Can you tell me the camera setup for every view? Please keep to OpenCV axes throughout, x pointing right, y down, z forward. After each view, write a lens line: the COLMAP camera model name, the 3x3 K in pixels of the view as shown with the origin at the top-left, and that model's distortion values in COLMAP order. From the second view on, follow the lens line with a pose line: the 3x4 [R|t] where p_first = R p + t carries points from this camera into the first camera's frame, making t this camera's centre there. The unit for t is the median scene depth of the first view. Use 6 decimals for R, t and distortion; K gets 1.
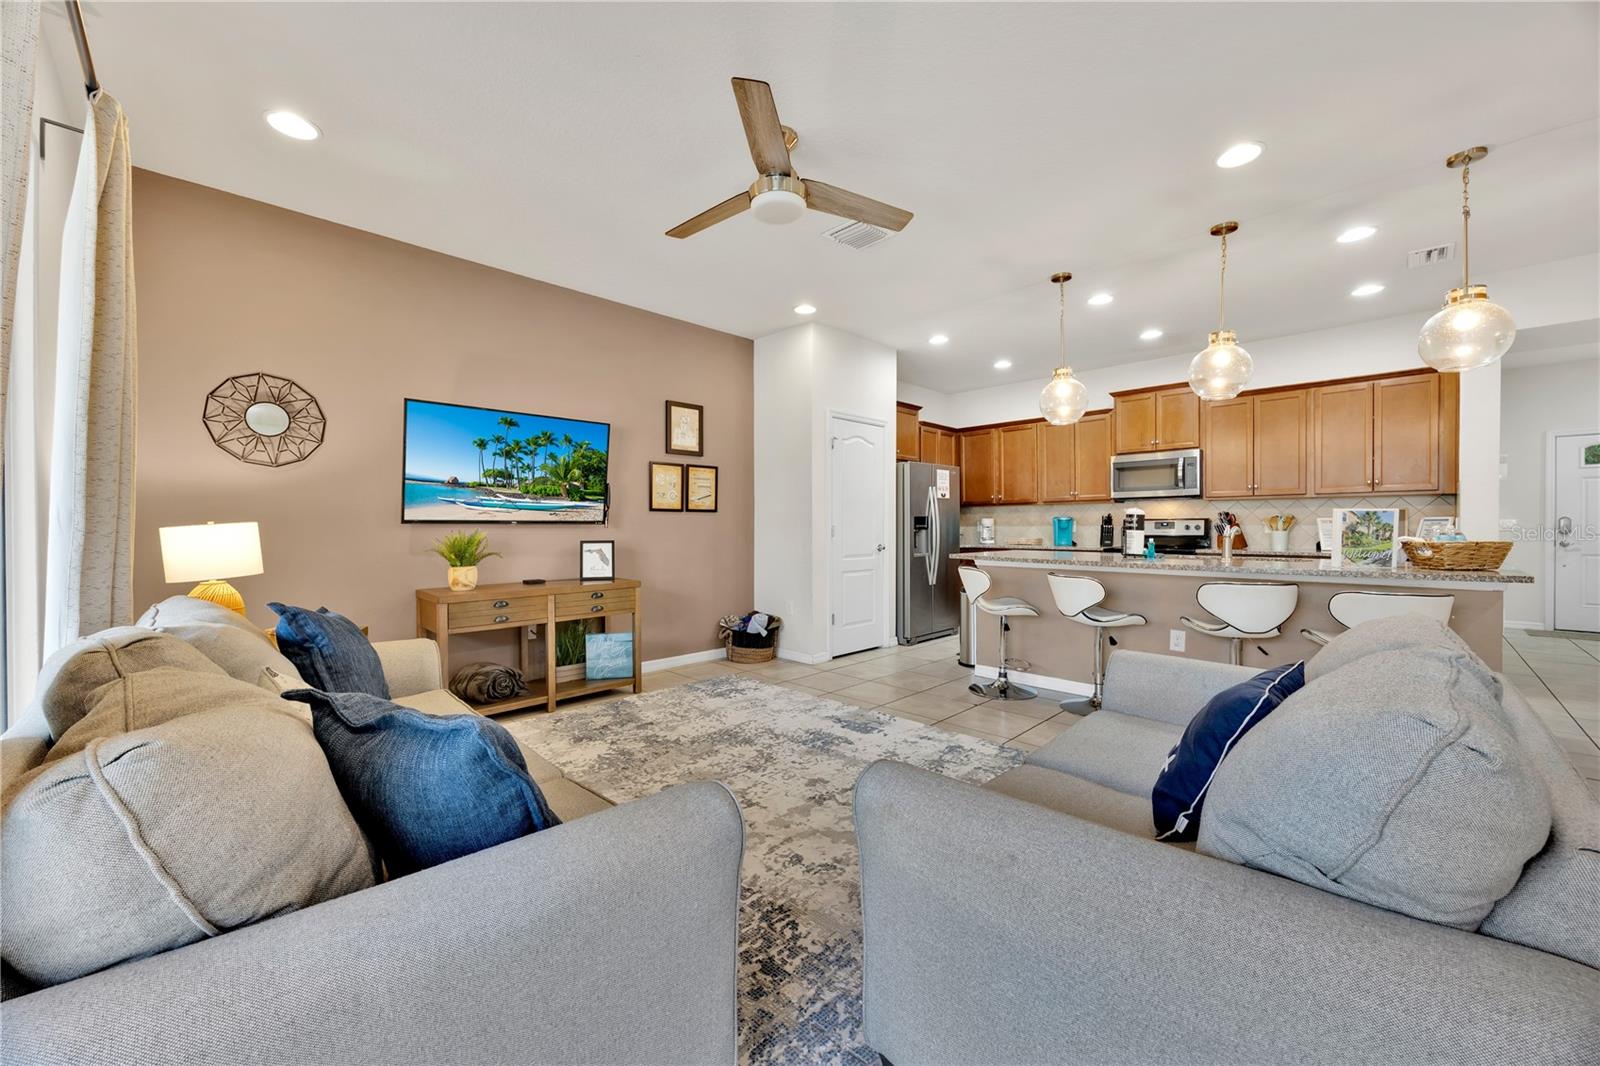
lens RADIAL K [[607.1, 0, 803.5], [0, 607.1, 530.8], [0, 0, 1]] dist [-0.004836, 0.000221]
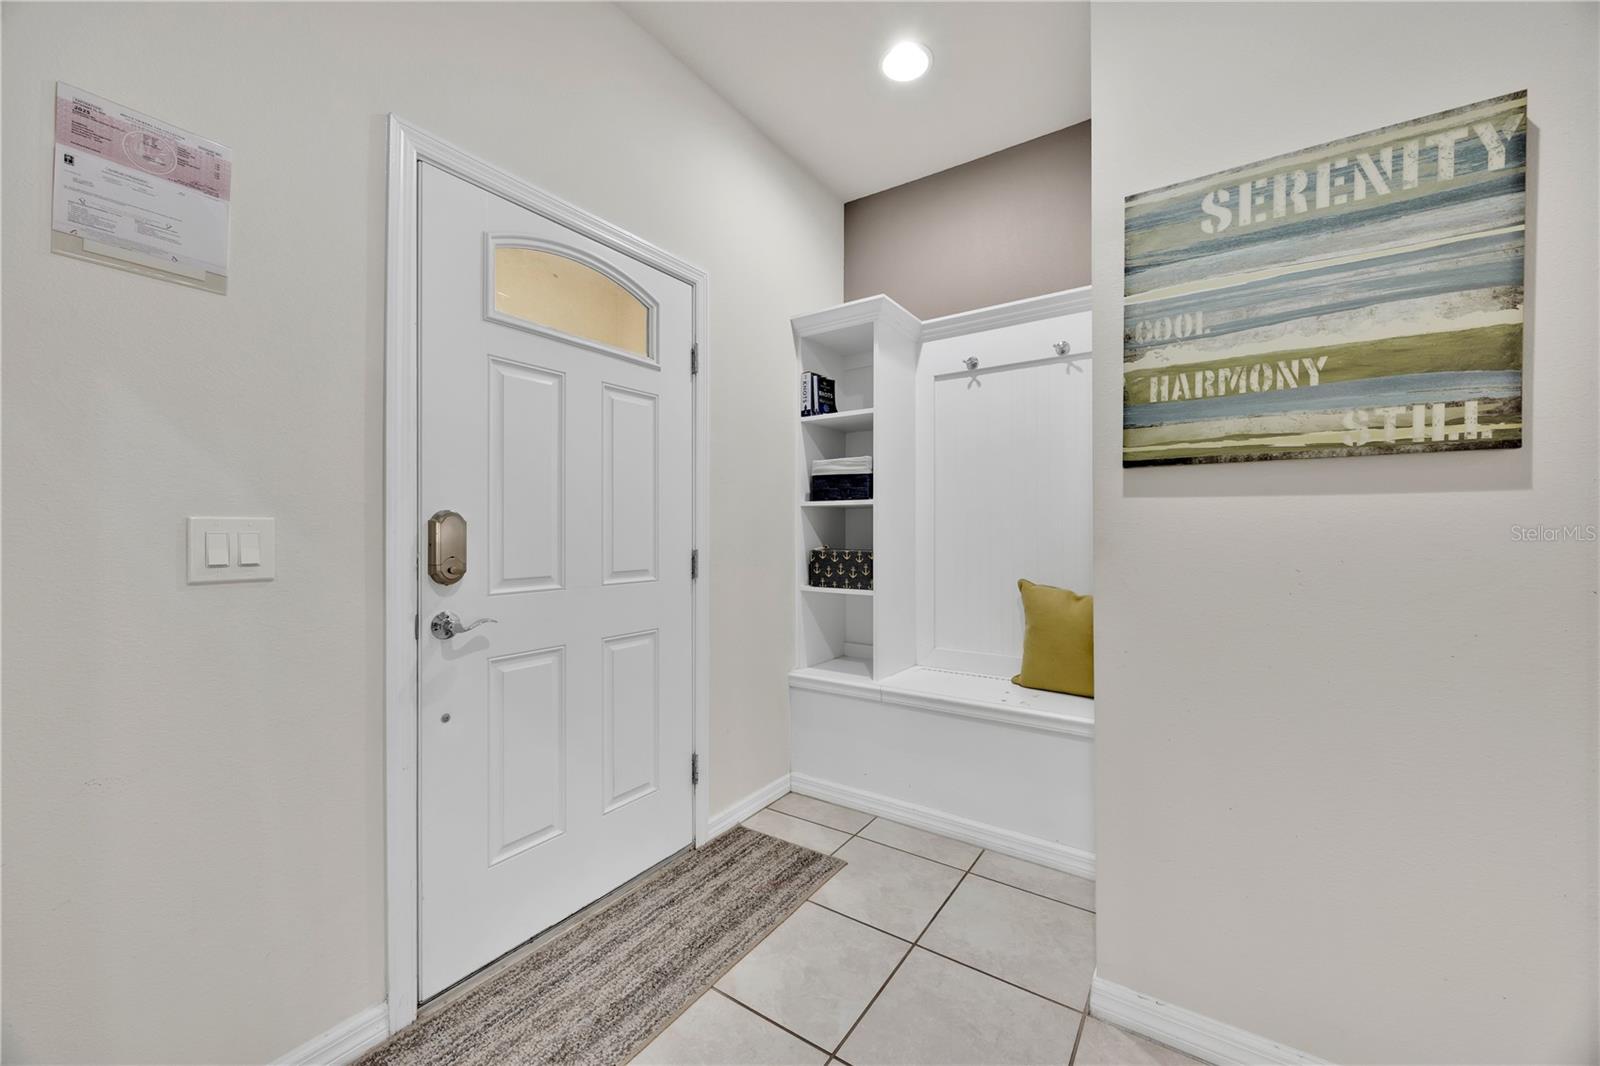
lens RADIAL K [[607.1, 0, 803.5], [0, 607.1, 530.8], [0, 0, 1]] dist [-0.004836, 0.000221]
pose [[-0.187341, 0.004132, 0.982286, 1.447439], [0.007884, 0.999965, -0.002703, -0.020066], [-0.982263, 0.007238, -0.187367, 1.309399]]
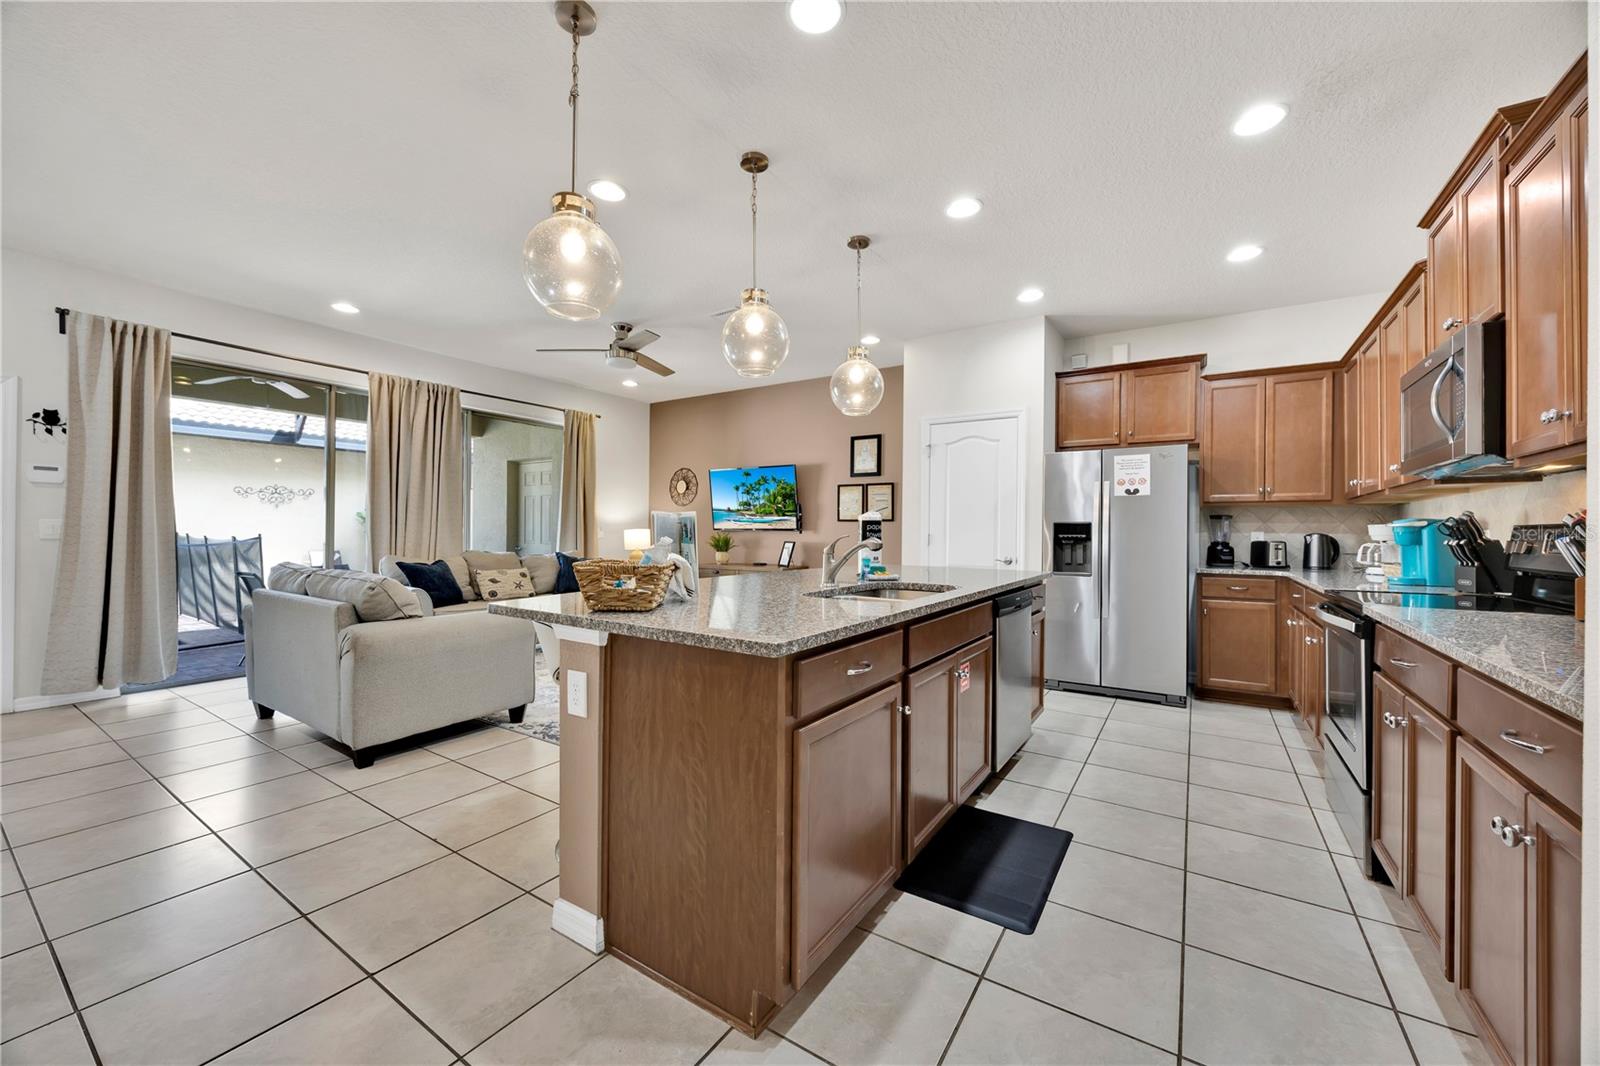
lens RADIAL K [[607.1, 0, 803.5], [0, 607.1, 530.8], [0, 0, 1]] dist [-0.004836, 0.000221]
pose [[0.203836, 0.003188, -0.979000, 1.153973], [-0.014542, 0.999894, 0.000229, -0.012349], [0.978897, 0.014190, 0.203861, 0.703152]]
